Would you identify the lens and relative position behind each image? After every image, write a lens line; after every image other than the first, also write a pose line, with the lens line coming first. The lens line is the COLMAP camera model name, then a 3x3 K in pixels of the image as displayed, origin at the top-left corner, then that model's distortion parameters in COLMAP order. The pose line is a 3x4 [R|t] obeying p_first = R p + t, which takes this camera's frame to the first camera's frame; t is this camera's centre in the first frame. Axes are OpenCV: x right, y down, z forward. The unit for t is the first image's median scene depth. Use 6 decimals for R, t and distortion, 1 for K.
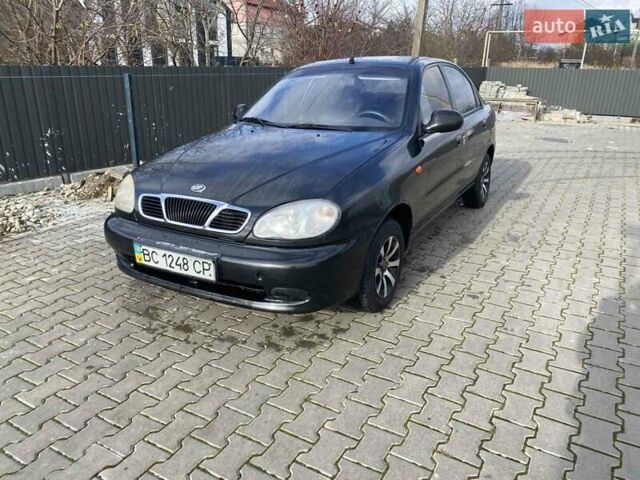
lens RADIAL K [[481.0, 0, 320.0], [0, 481.0, 240.0], [0, 0, 1]] dist [0.045677, -0.053026]
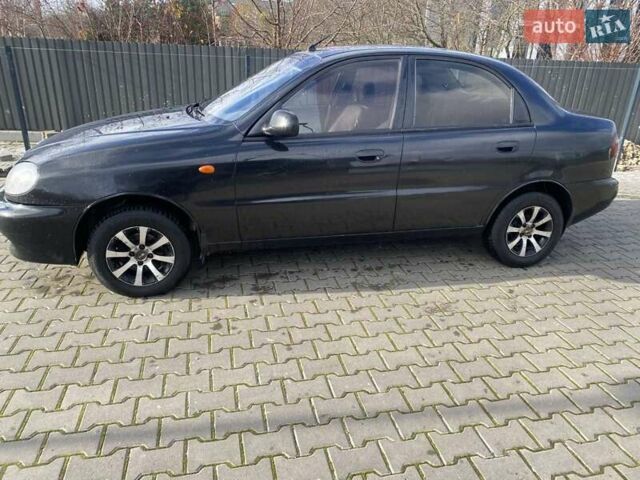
lens RADIAL K [[481.0, 0, 320.0], [0, 481.0, 240.0], [0, 0, 1]] dist [0.045677, -0.053026]
pose [[0.701999, 0.299110, -0.646321, 0.784941], [-0.281554, 0.950155, 0.133912, -0.162356], [0.654160, 0.087969, 0.751223, 0.375071]]
